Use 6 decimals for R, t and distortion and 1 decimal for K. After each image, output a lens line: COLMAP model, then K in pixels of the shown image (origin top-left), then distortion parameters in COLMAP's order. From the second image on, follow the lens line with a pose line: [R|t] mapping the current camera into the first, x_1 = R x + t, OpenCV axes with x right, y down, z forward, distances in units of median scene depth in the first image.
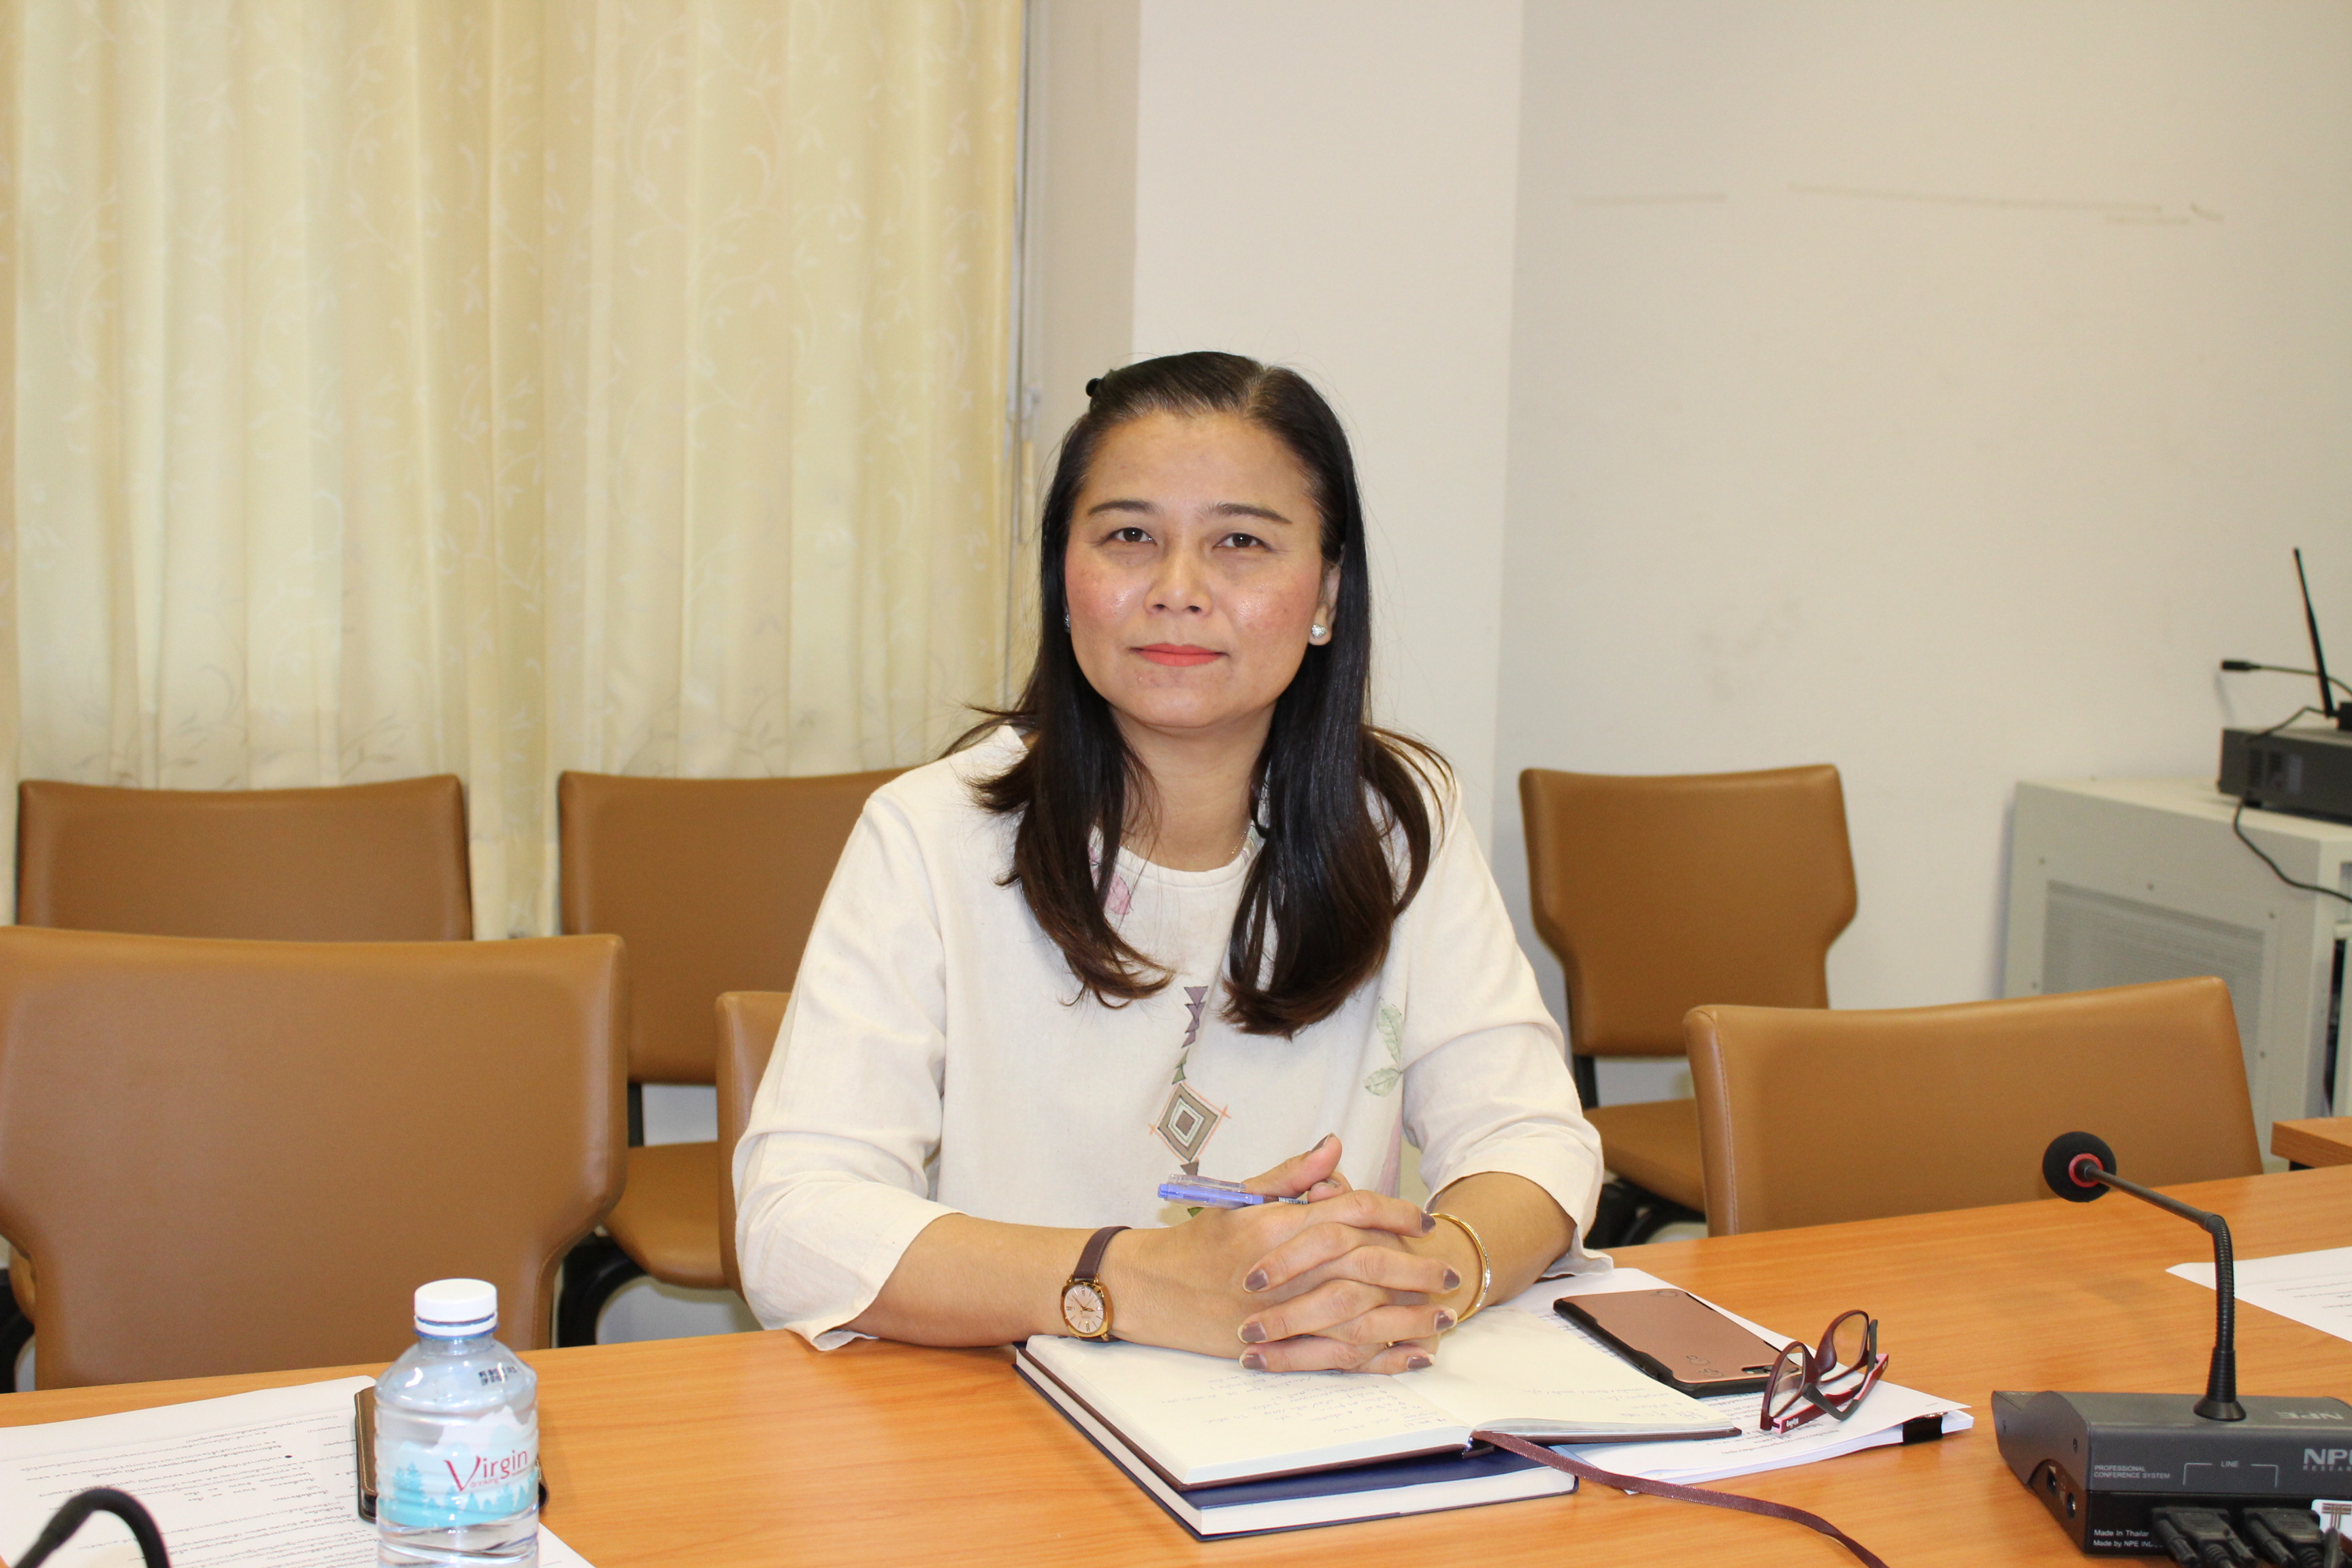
lens RADIAL K [[2928.6, 0, 1176.0], [0, 2928.6, 784.0], [0, 0, 1]] dist [-0.128382, 0.274843]
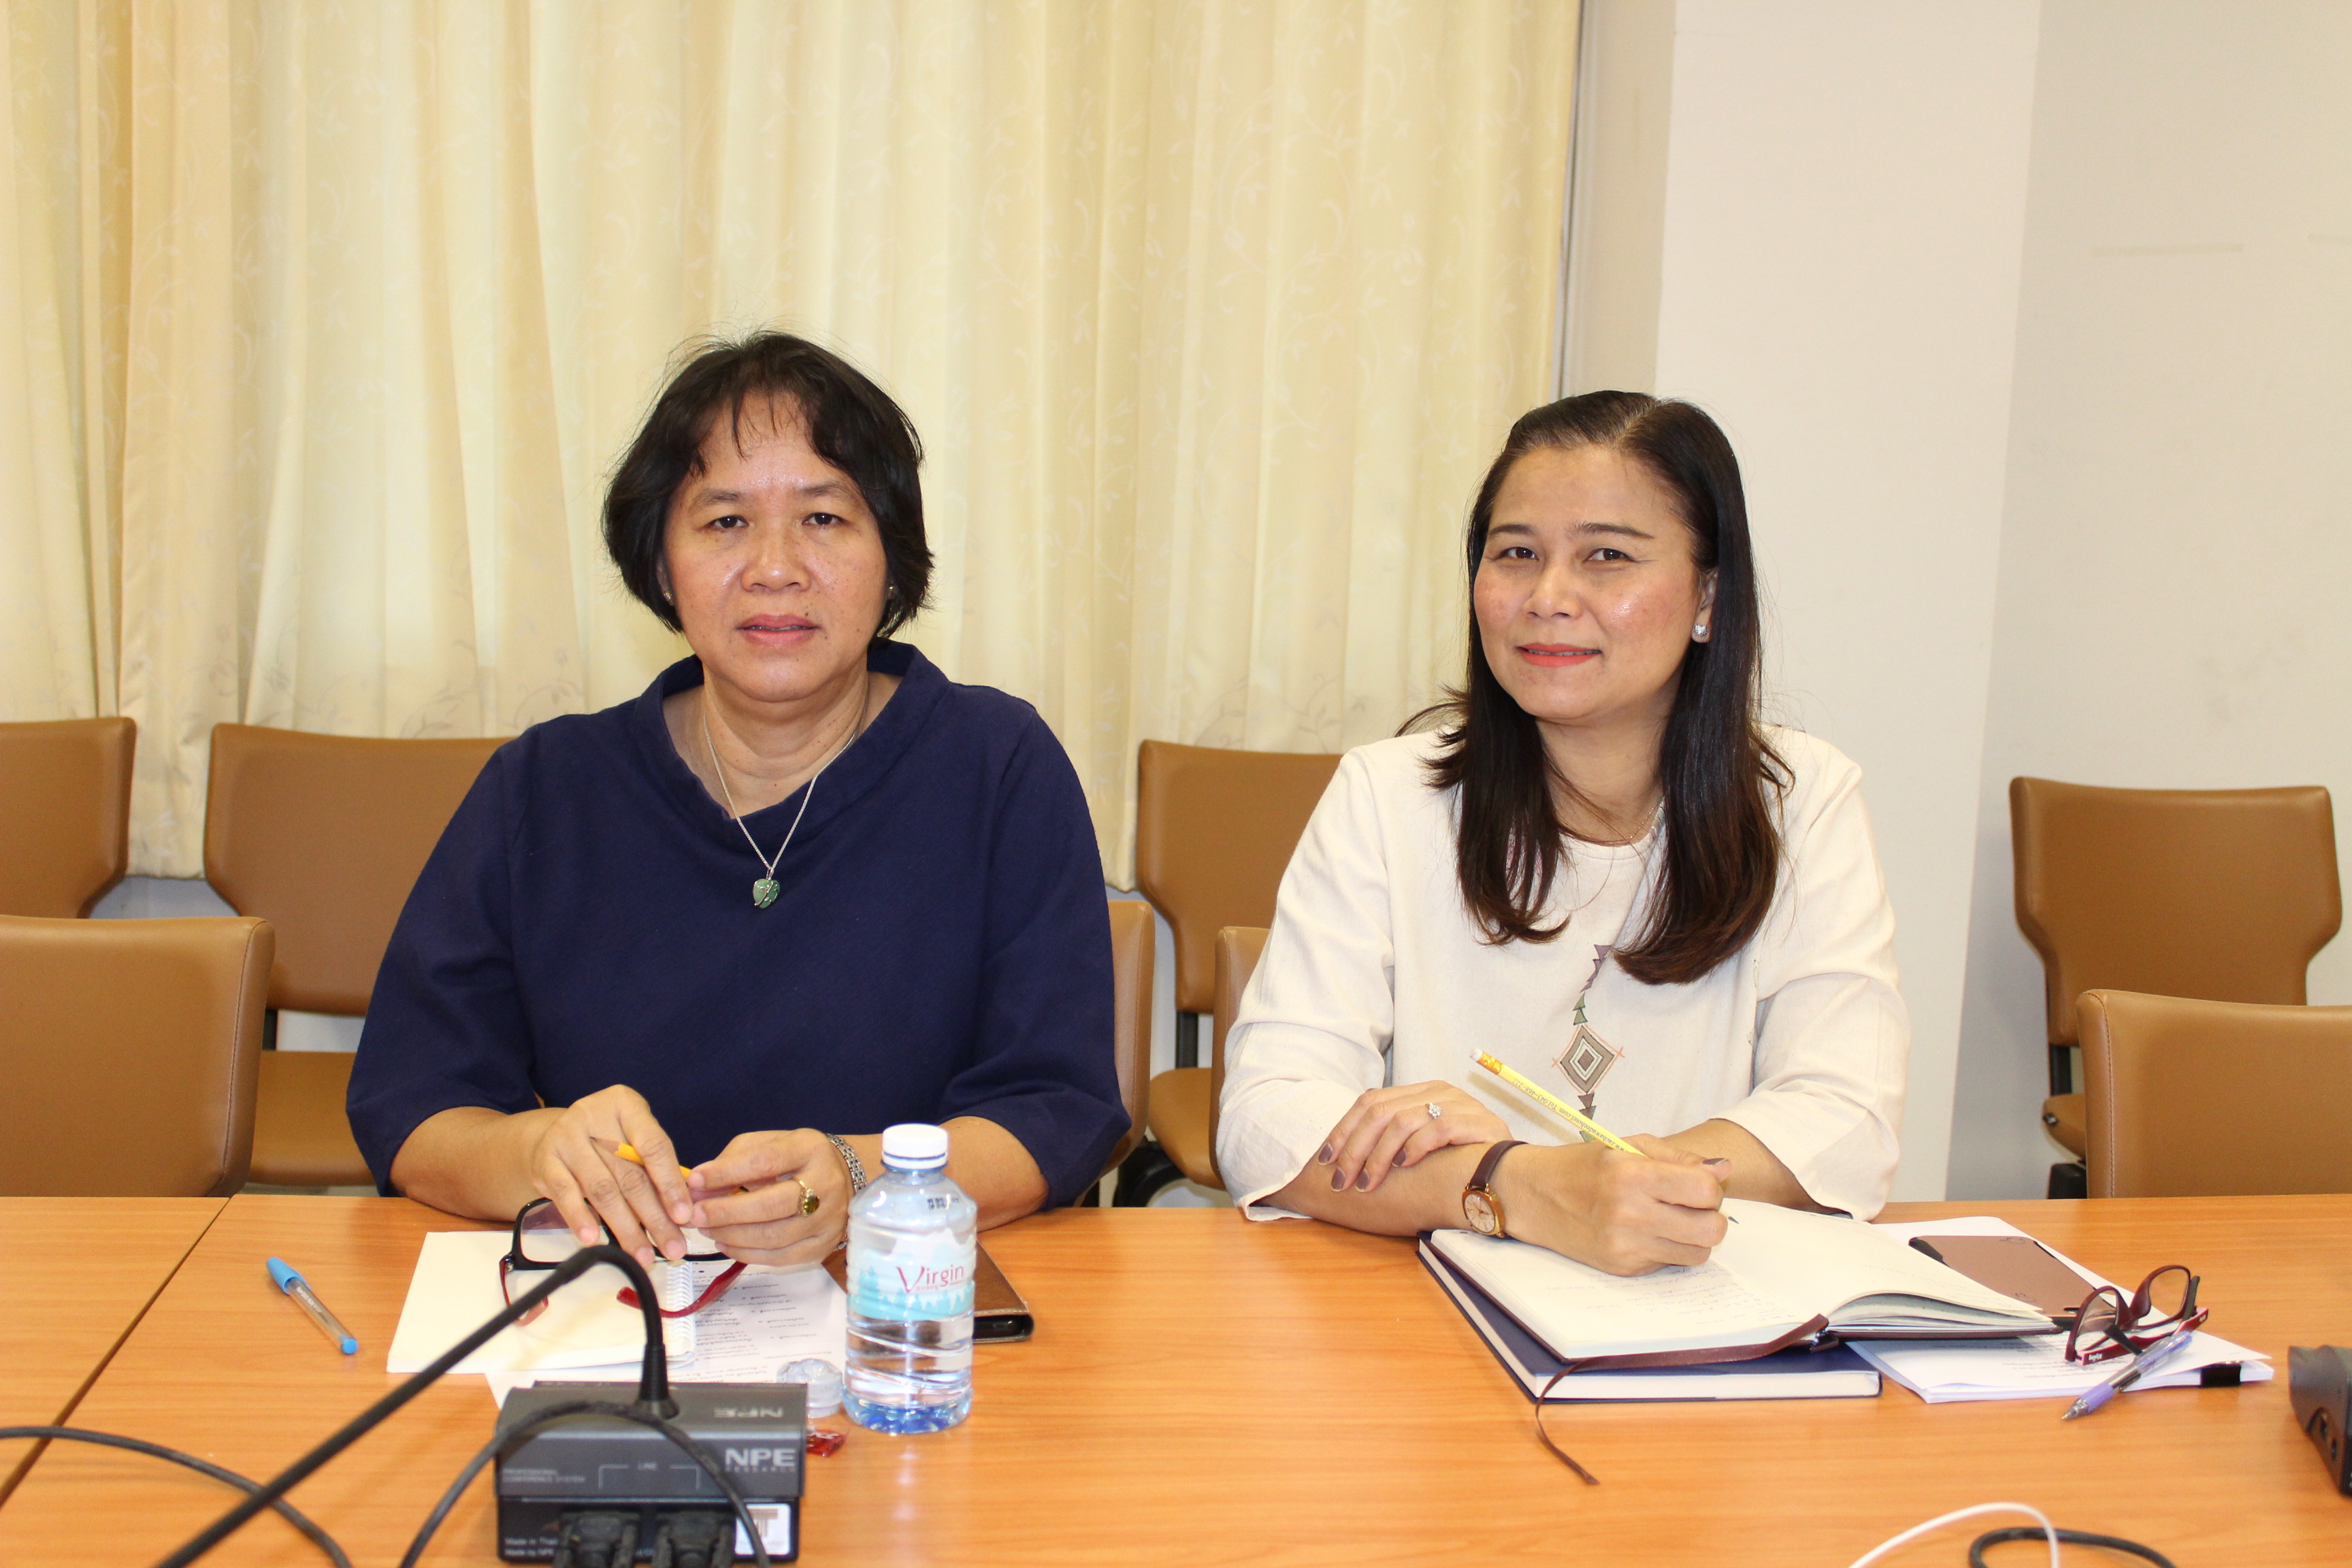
lens RADIAL K [[2736.8, 0, 1176.0], [0, 2736.8, 784.0], [0, 0, 1]] dist [-0.088285, 0.033241]
pose [[0.969993, 0.045451, -0.238849, 0.093641], [-0.045208, 0.998956, 0.006498, 0.008232], [0.238895, 0.004495, 0.971035, -0.080371]]
